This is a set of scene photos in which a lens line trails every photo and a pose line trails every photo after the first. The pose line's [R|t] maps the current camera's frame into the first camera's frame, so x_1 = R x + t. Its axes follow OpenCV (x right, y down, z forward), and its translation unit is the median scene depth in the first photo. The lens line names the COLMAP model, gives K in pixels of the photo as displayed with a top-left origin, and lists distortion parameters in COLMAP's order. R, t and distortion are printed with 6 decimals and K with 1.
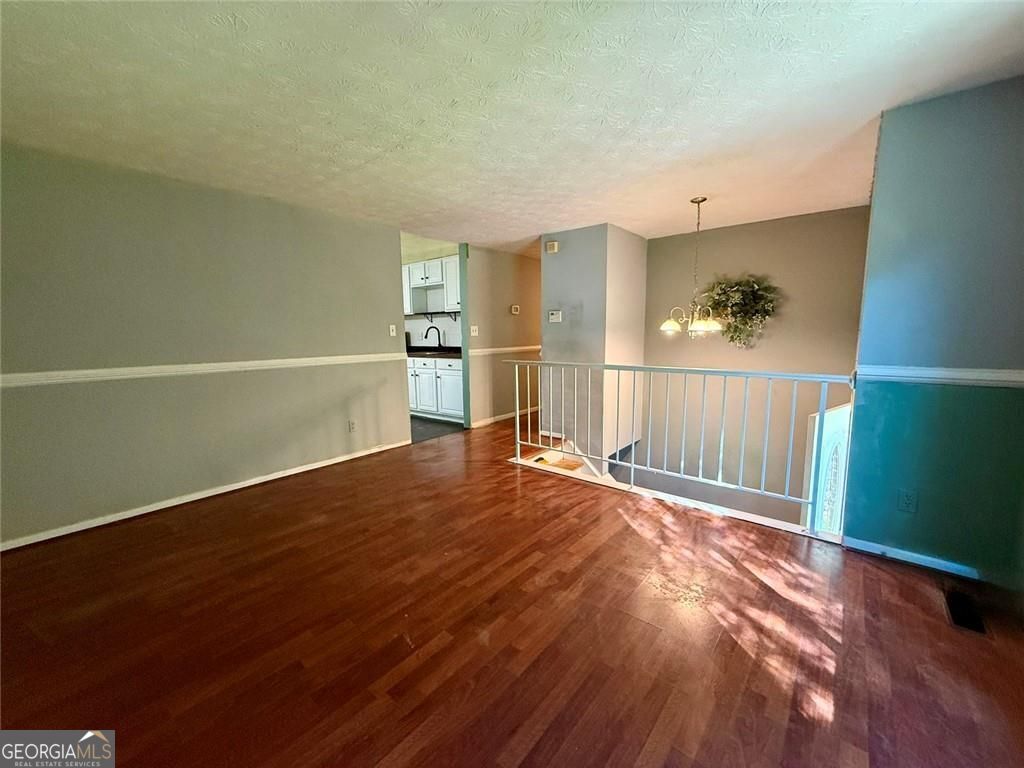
lens RADIAL K [[410.8, 0, 509.7], [0, 410.8, 383.9], [0, 0, 1]] dist [-0.001614, -0.000275]
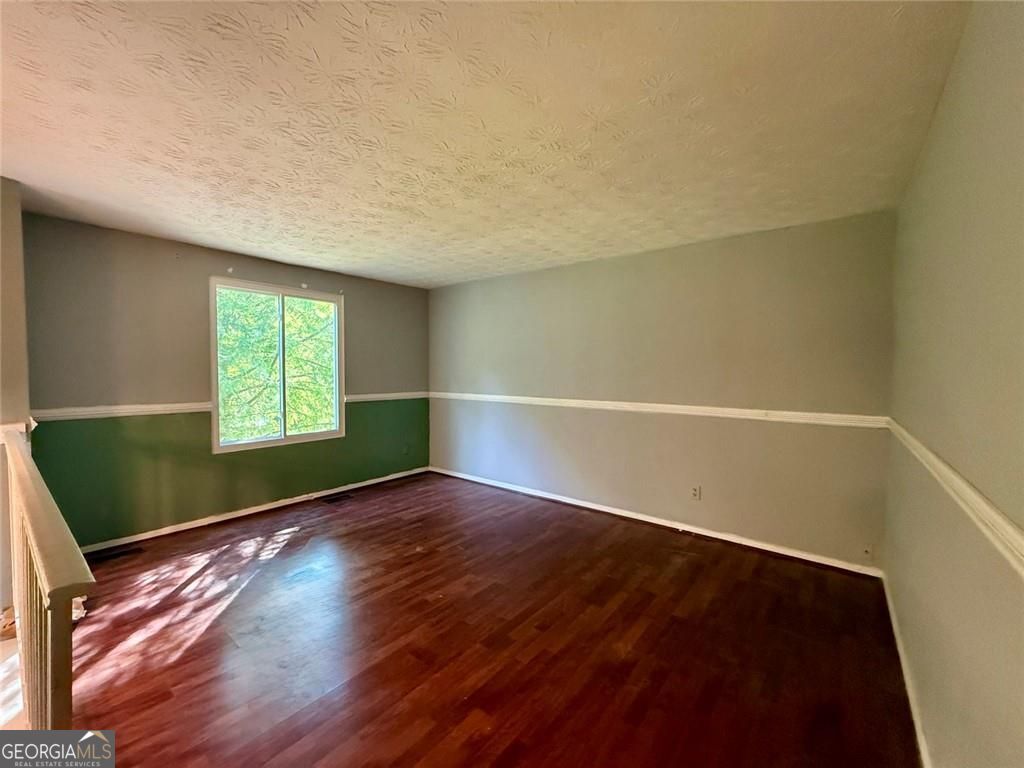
lens RADIAL K [[410.8, 0, 509.7], [0, 410.8, 383.9], [0, 0, 1]] dist [-0.001614, -0.000275]
pose [[-0.999775, 0.008687, -0.019371, -0.360622], [0.005563, 0.987765, 0.155851, -0.310191], [0.020488, 0.155708, -0.987591, 2.241827]]
